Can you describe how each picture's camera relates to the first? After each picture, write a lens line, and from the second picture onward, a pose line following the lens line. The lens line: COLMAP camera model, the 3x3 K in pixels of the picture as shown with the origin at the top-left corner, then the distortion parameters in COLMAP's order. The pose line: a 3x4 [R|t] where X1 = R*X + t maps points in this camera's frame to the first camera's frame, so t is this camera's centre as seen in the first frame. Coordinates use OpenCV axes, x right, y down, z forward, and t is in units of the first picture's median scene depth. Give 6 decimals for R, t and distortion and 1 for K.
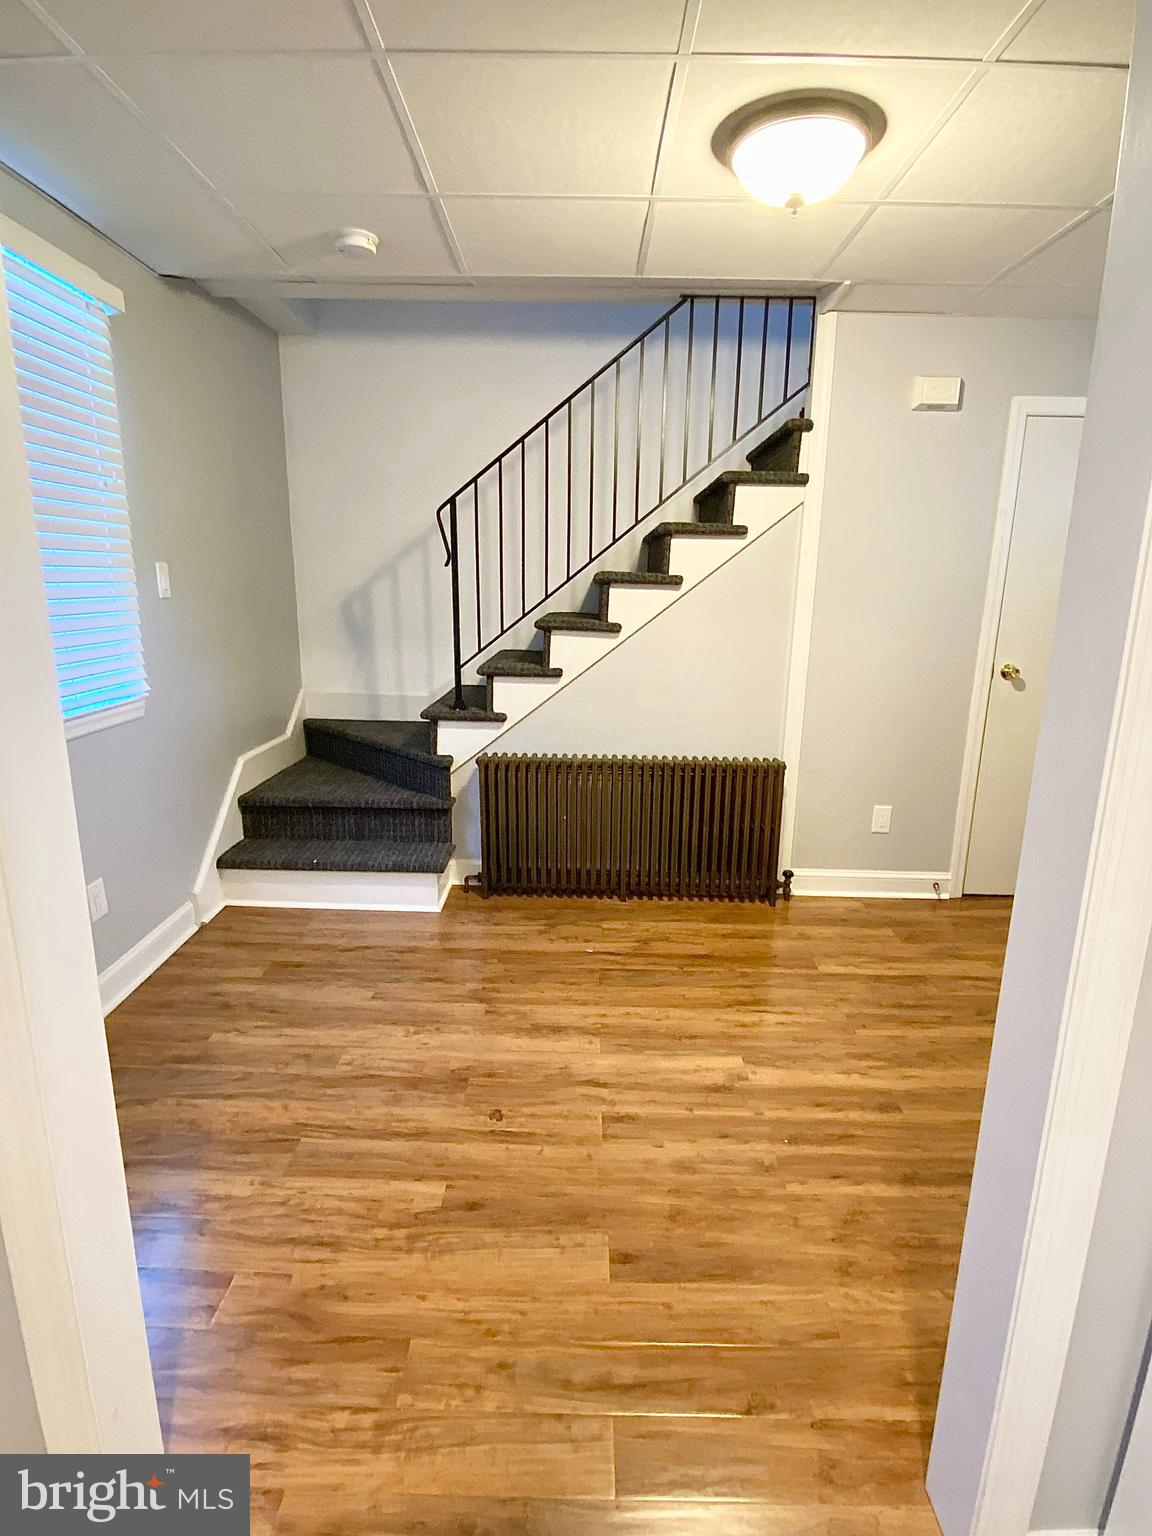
lens RADIAL K [[787.7, 0, 575.1], [0, 787.7, 769.8], [0, 0, 1]] dist [0.002979, -0.000055]
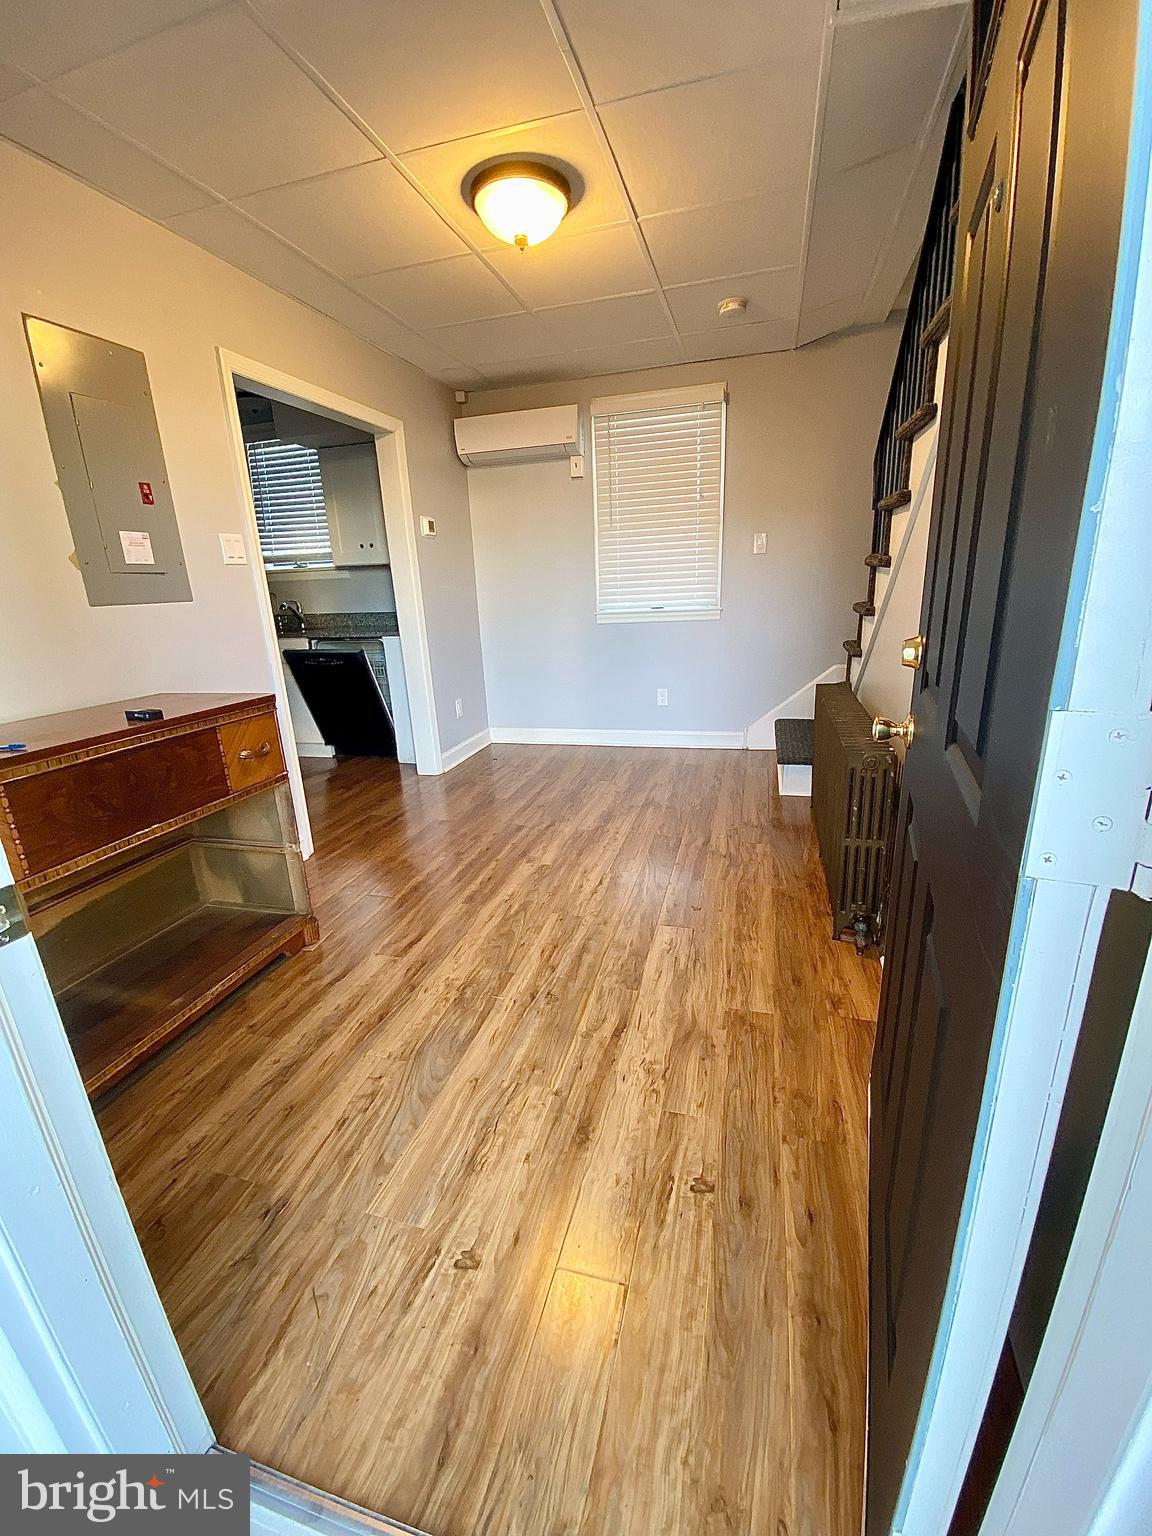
lens RADIAL K [[624.4, 0, 580.3], [0, 624.4, 775.9], [0, 0, 1]] dist [-0.000986, -0.000008]
pose [[-0.261719, 0.281816, -0.923084, 1.218608], [-0.196533, 0.920820, 0.336847, -0.190080], [0.944922, 0.269575, -0.185610, 1.220818]]
